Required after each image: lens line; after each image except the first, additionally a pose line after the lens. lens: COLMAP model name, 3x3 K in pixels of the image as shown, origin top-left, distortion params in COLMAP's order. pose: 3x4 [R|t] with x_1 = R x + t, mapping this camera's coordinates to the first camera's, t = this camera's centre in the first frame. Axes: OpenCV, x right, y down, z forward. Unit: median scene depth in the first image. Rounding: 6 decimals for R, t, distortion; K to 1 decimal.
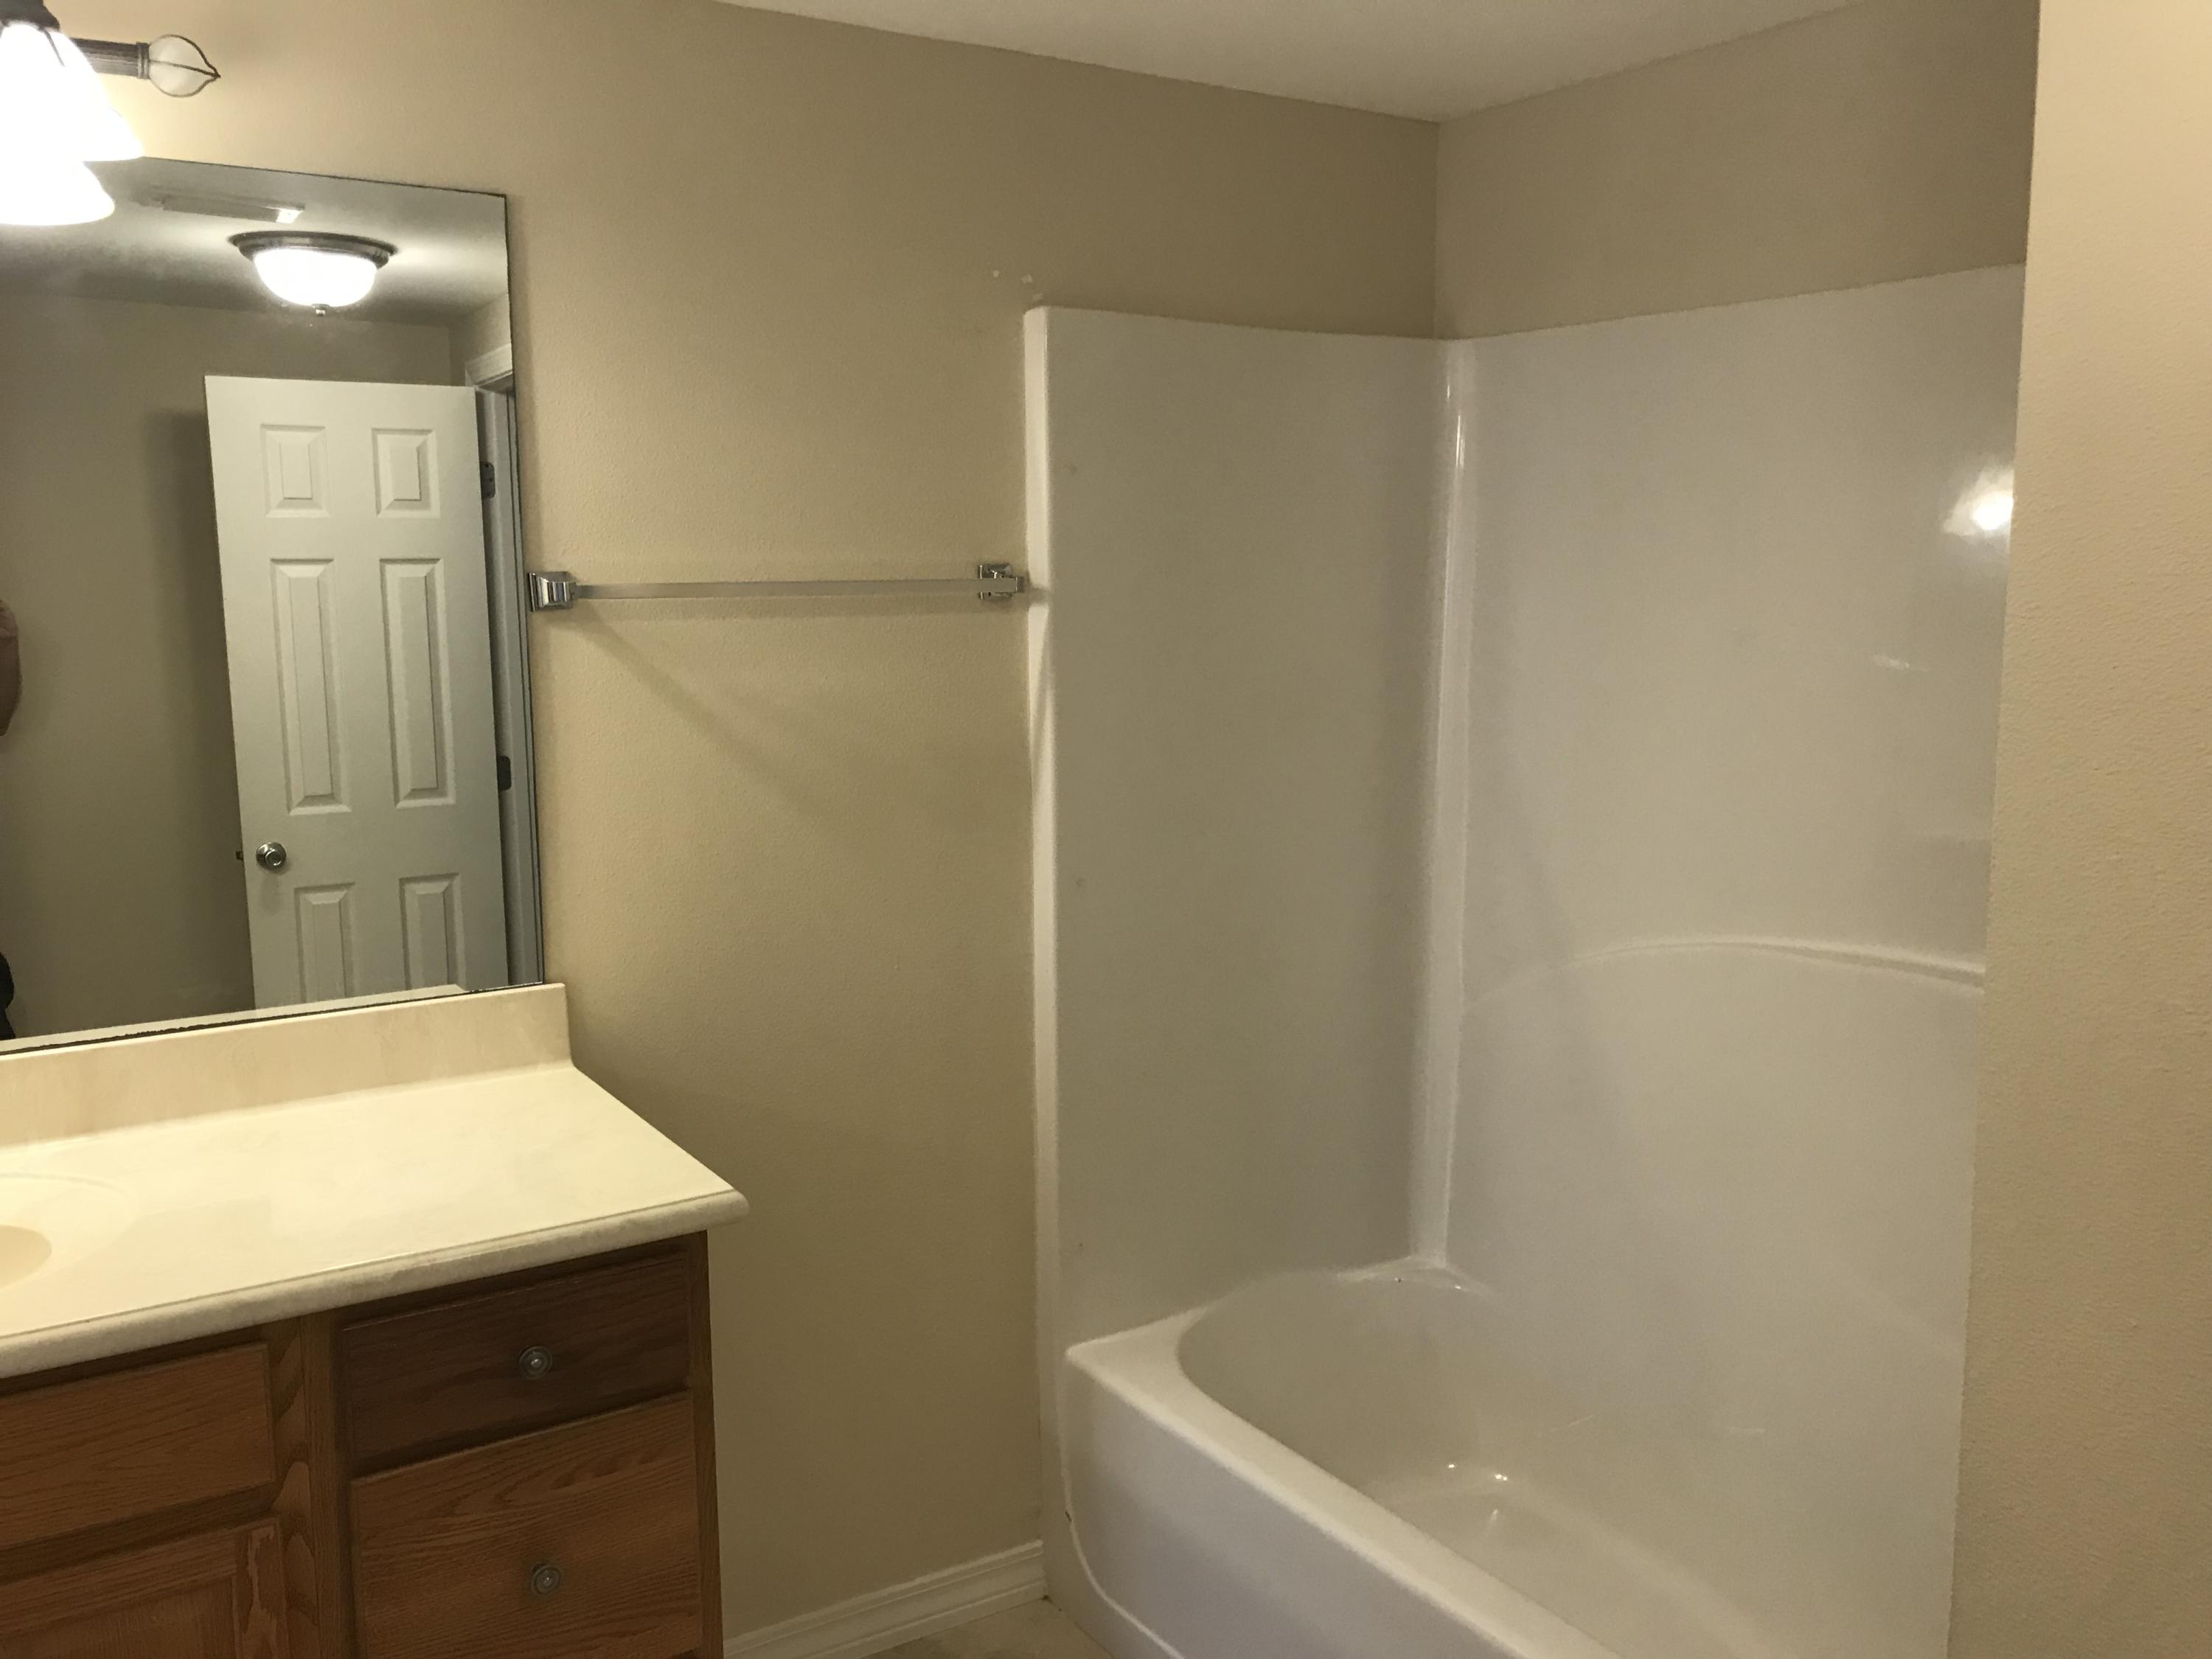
lens RADIAL K [[1849.8, 0, 1106.0], [0, 1849.8, 829.5], [0, 0, 1]] dist [0.028064, -0.018542]
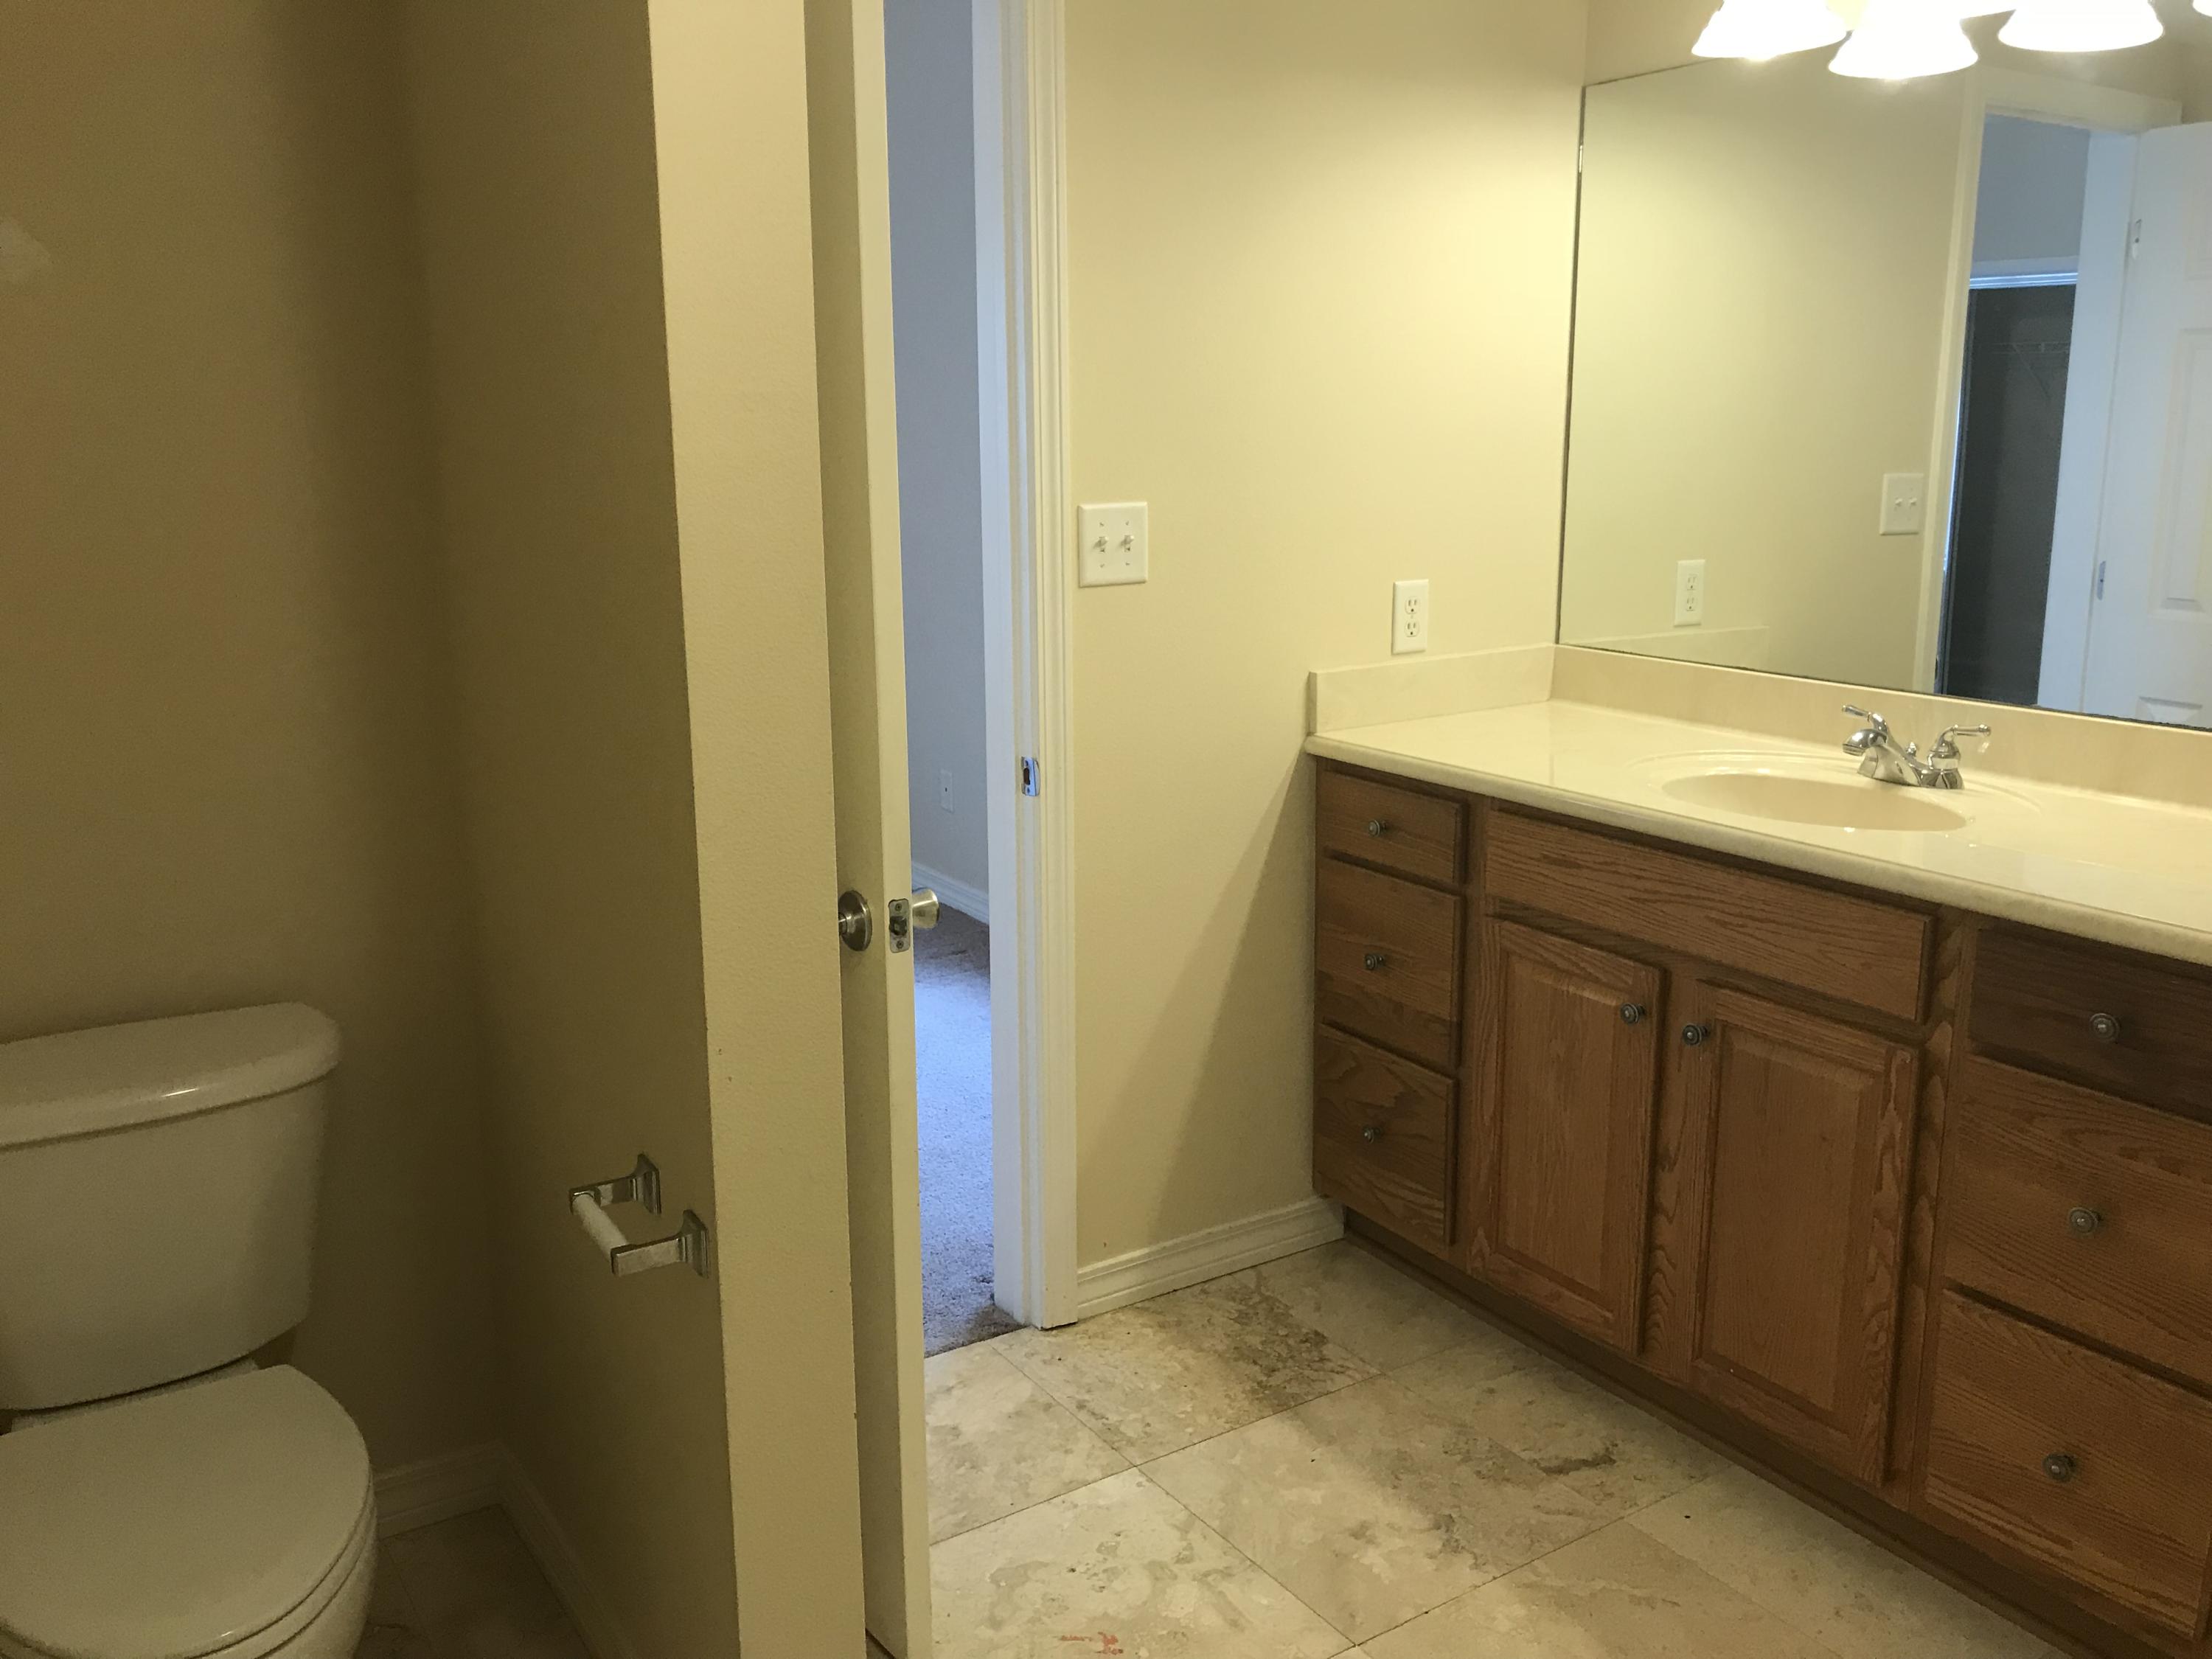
lens RADIAL K [[1839.4, 0, 1081.8], [0, 1839.4, 826.3], [0, 0, 1]] dist [0.042011, -0.043404]
pose [[-0.012194, 0.230795, -0.972926, 0.503330], [-0.124631, 0.965060, 0.230491, -0.006409], [0.992128, 0.124068, 0.016997, 0.239321]]
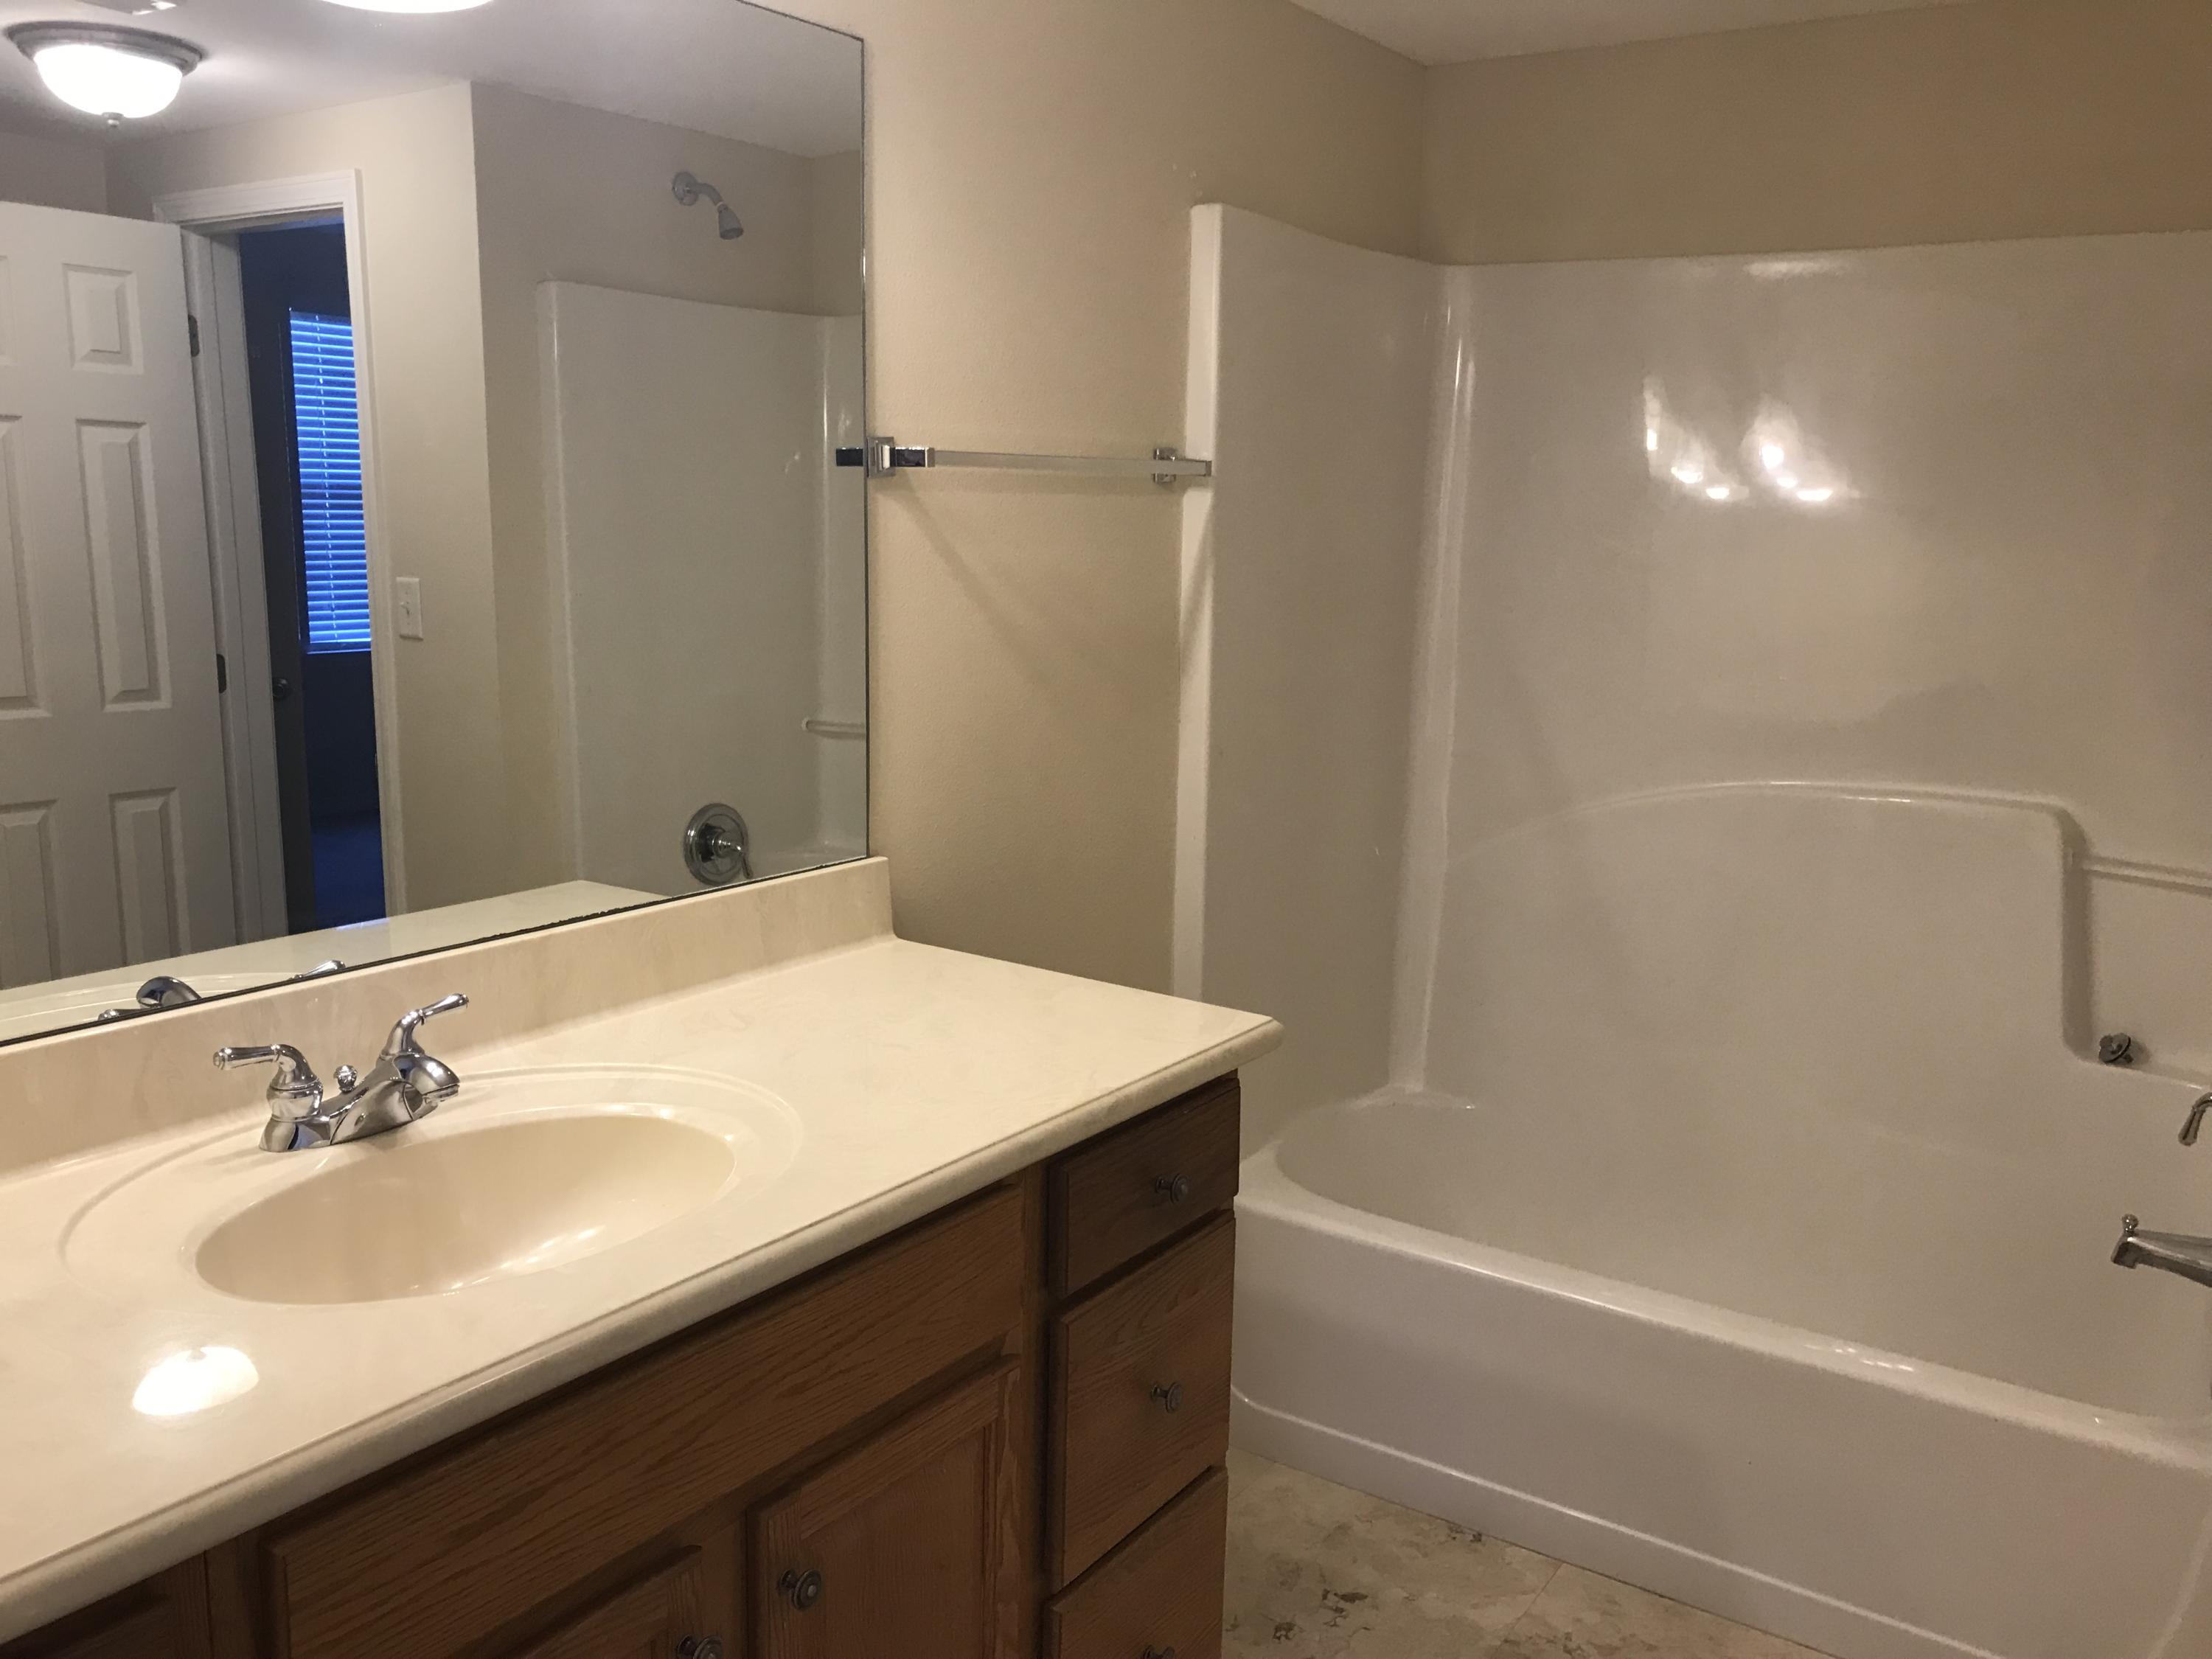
lens RADIAL K [[1849.8, 0, 1106.0], [0, 1849.8, 829.5], [0, 0, 1]] dist [0.028064, -0.018542]
pose [[0.921127, -0.039856, 0.387217, -0.495738], [0.023396, 0.998615, 0.047133, 0.021557], [-0.388559, -0.034356, 0.920783, 0.038953]]
